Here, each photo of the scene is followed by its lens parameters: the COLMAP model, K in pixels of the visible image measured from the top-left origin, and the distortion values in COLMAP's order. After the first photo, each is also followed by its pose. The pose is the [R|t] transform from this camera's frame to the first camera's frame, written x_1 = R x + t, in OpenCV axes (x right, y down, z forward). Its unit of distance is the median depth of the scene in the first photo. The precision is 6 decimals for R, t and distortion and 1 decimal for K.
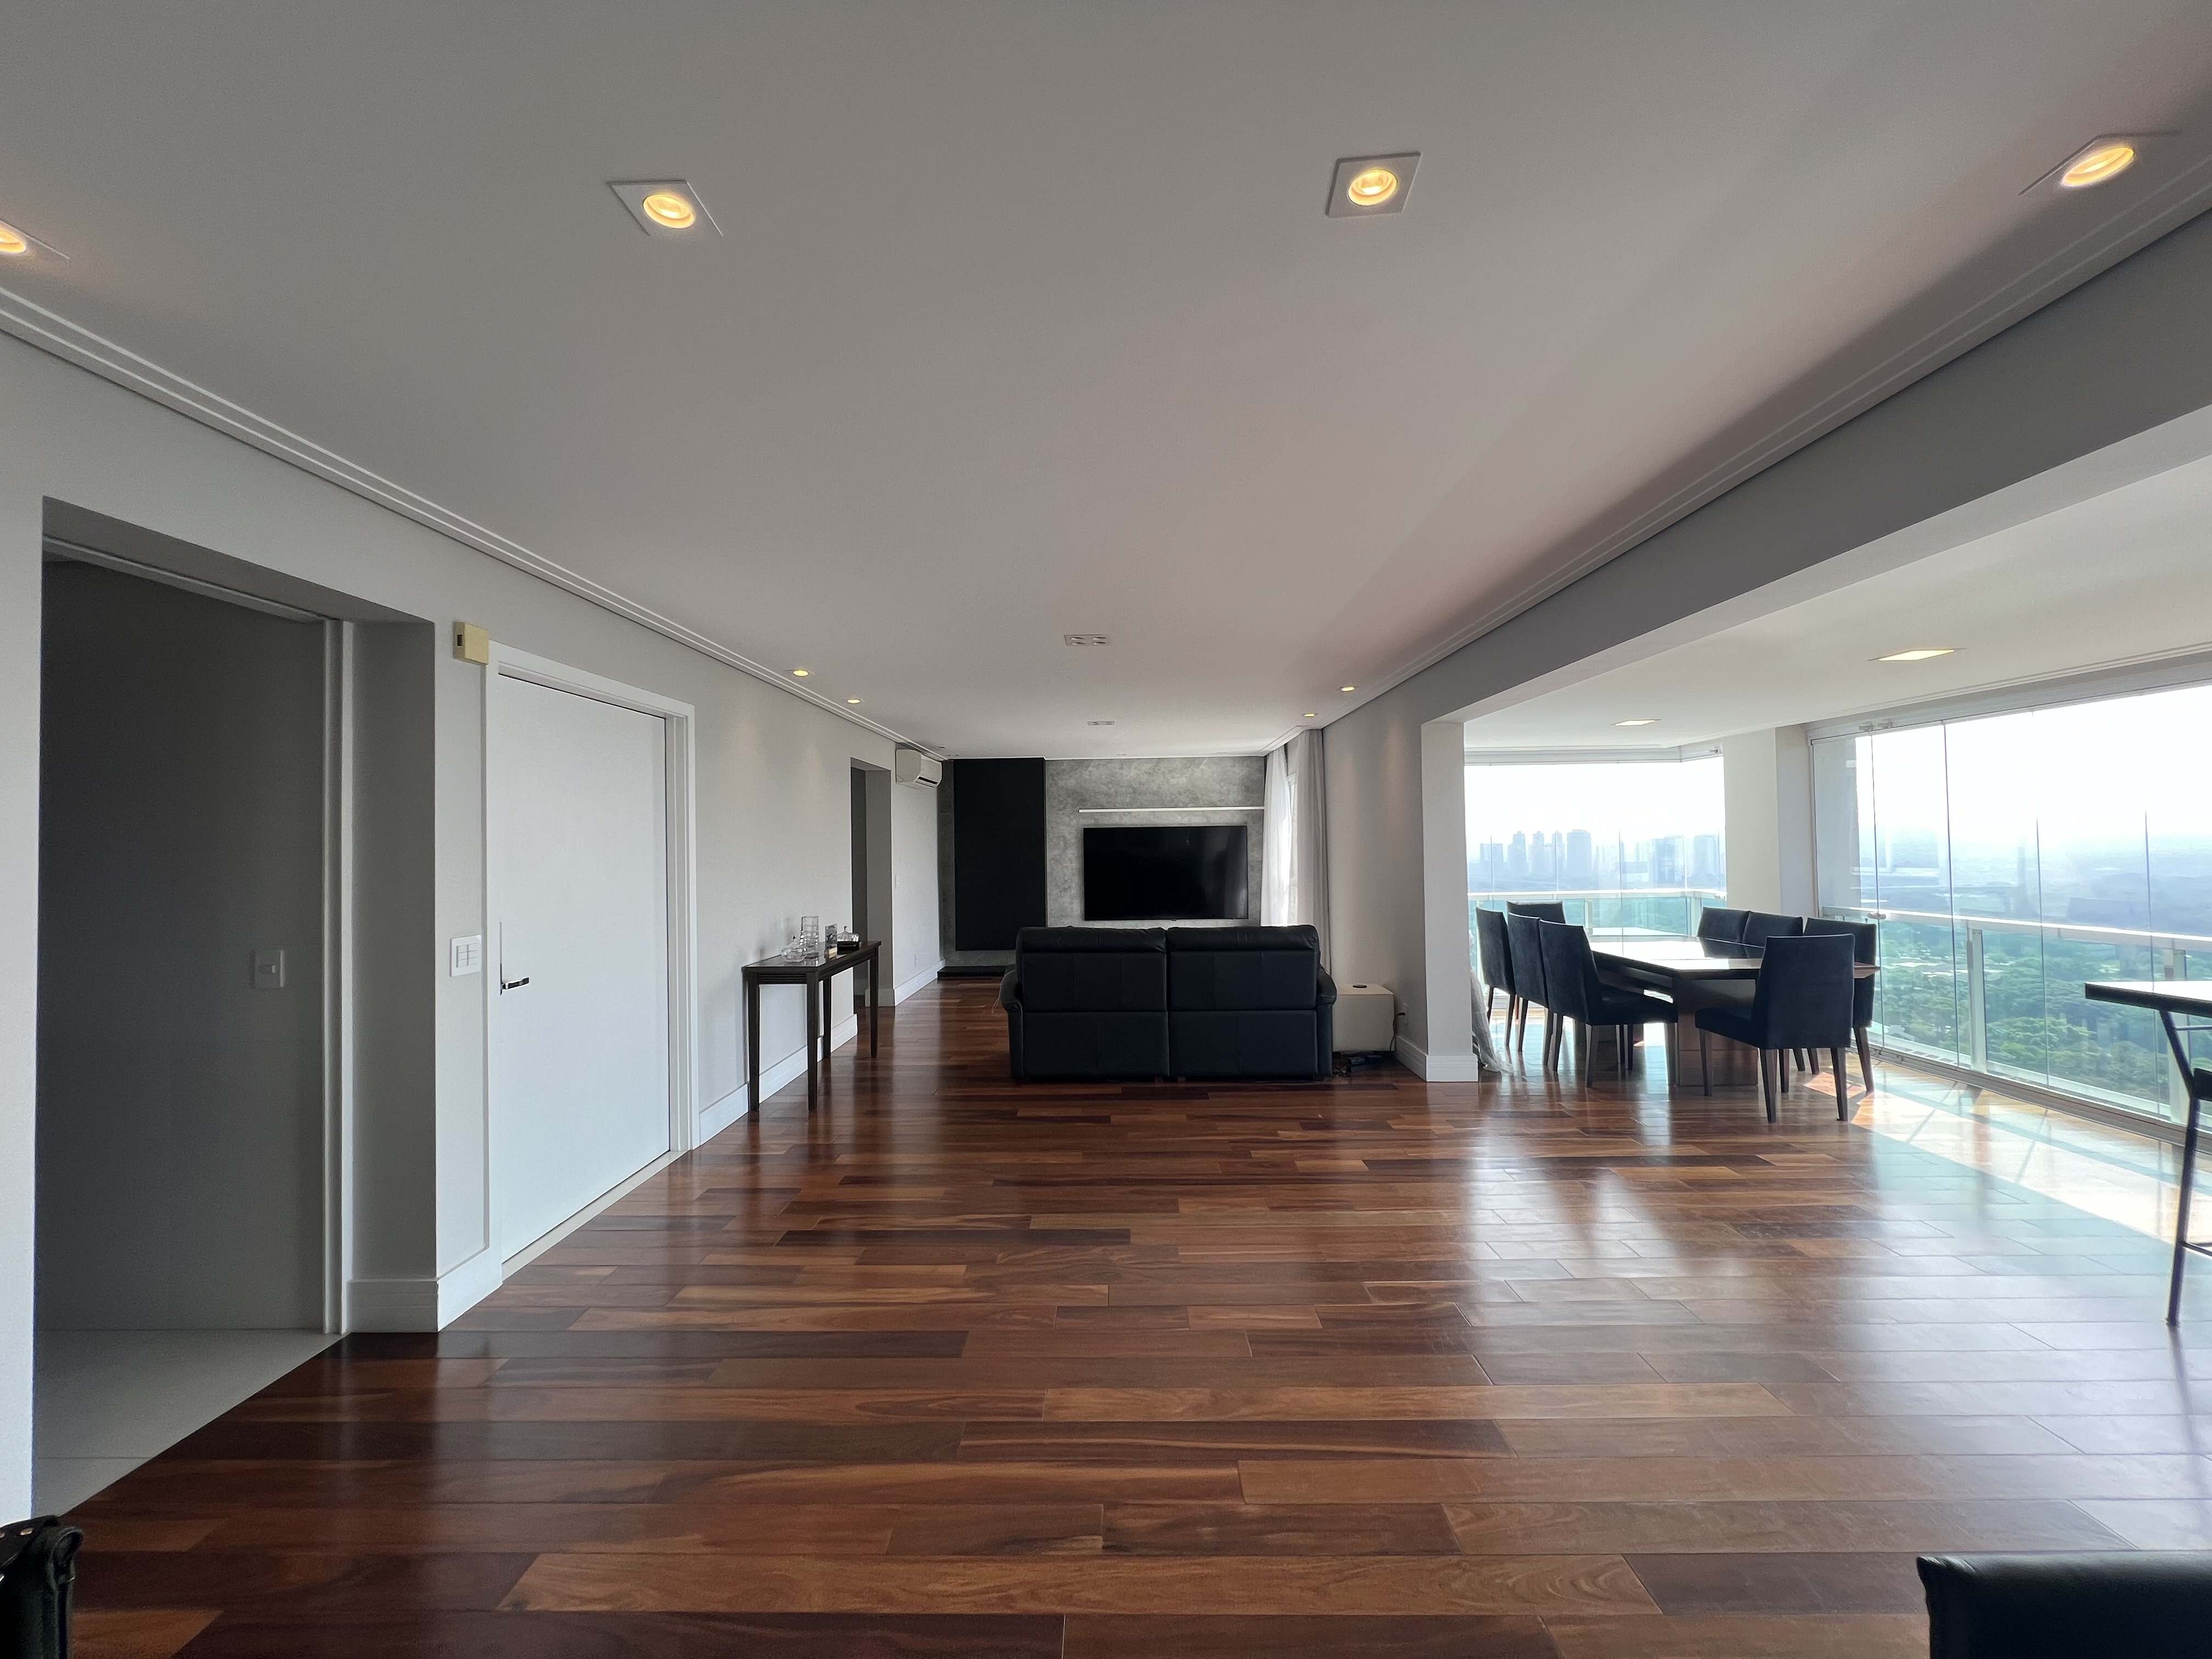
lens RADIAL K [[882.5, 0, 1102.5], [0, 882.5, 823.0], [0, 0, 1]] dist [-0.001446, 0.000331]
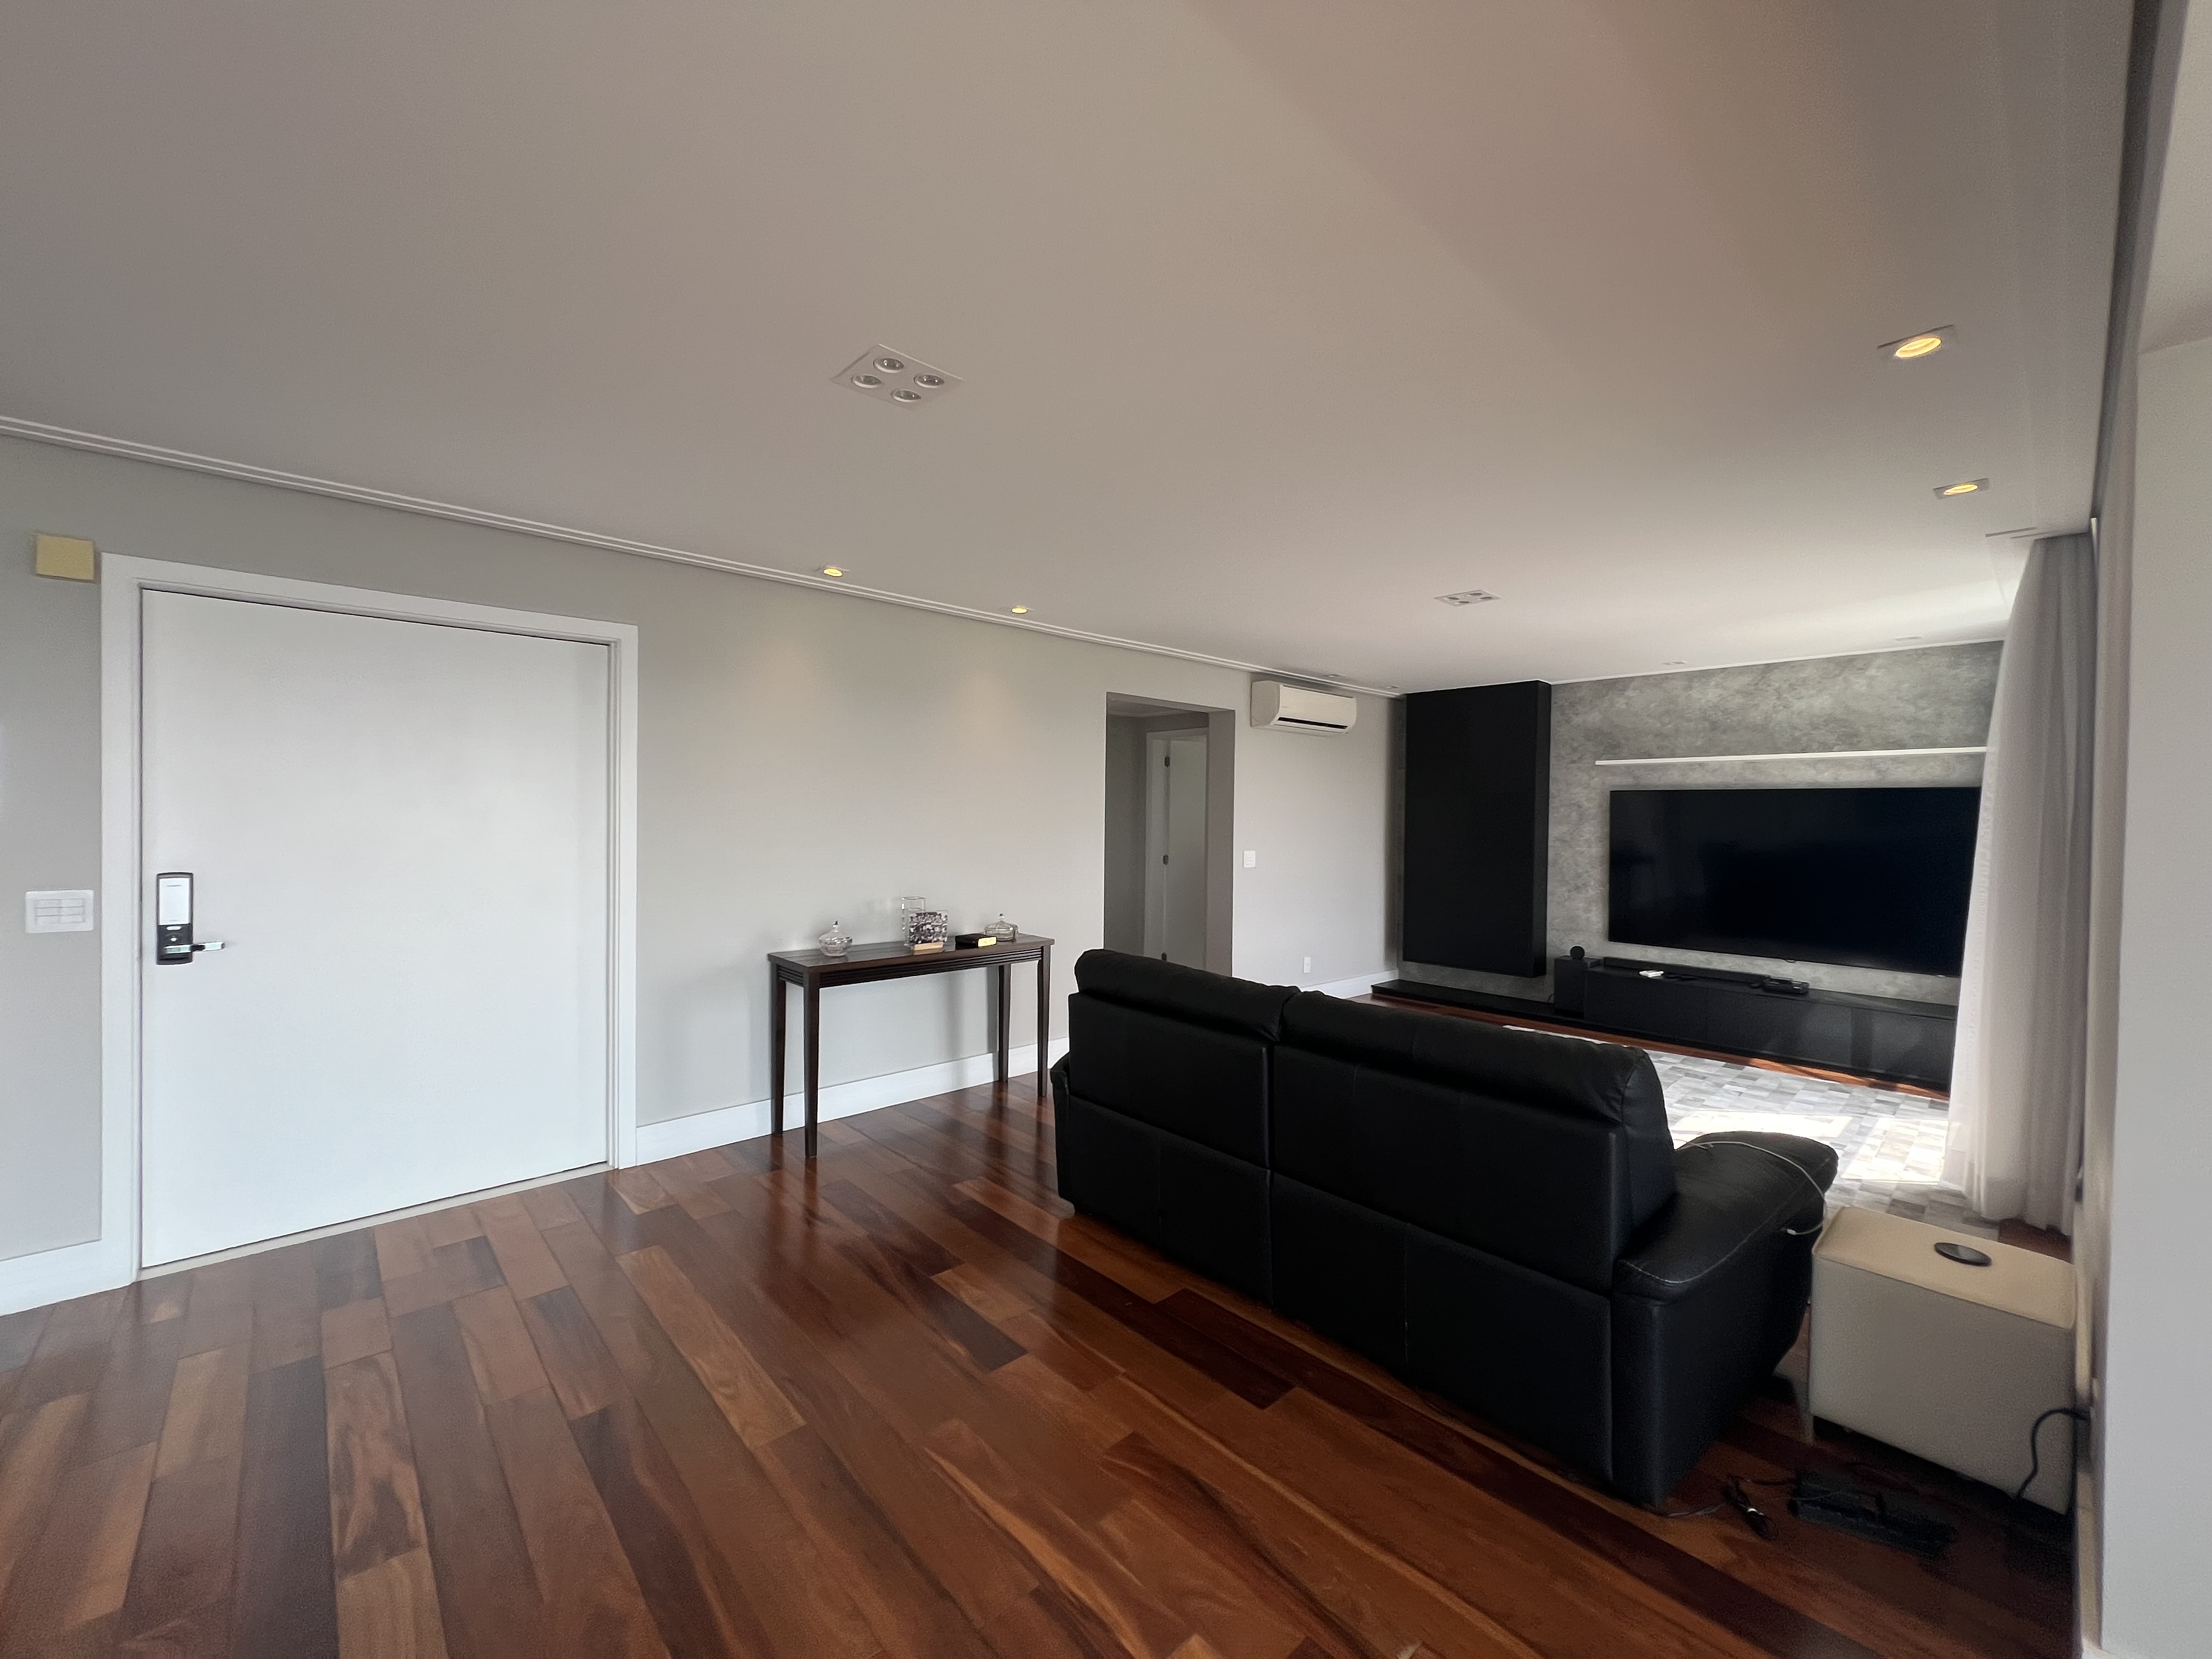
lens RADIAL K [[882.5, 0, 1101.0], [0, 882.5, 820.2], [0, 0, 1]] dist [-0.001446, 0.000331]
pose [[0.688914, 0.024562, -0.724427, 0.265871], [-0.002381, 0.999497, 0.031623, 0.011352], [0.724839, -0.020060, 0.688626, 0.473596]]
